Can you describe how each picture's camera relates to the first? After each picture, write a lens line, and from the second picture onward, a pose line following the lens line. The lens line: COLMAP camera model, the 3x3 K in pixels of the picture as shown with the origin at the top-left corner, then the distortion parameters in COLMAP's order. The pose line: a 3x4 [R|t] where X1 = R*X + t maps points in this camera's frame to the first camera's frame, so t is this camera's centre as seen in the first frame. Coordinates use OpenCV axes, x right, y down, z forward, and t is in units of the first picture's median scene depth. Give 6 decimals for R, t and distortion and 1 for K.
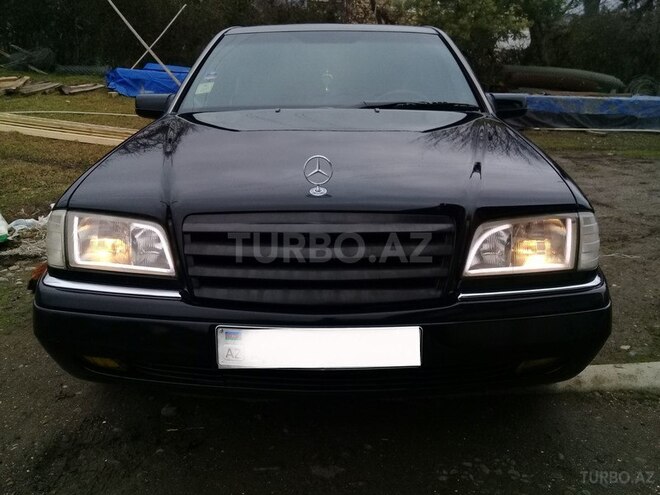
lens RADIAL K [[588.3, 0, 329.3], [0, 588.3, 250.6], [0, 0, 1]] dist [0.011631, -0.053721]
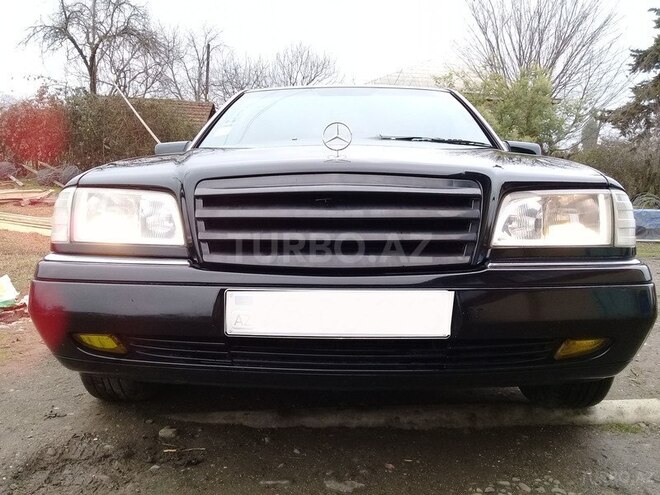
lens RADIAL K [[588.3, 0, 330.7], [0, 588.3, 246.2], [0, 0, 1]] dist [0.011631, -0.053721]
pose [[0.999826, 0.007130, -0.017254, -0.009969], [-0.010452, 0.979555, -0.200905, 0.194480], [0.015468, 0.201051, 0.979459, 0.070752]]
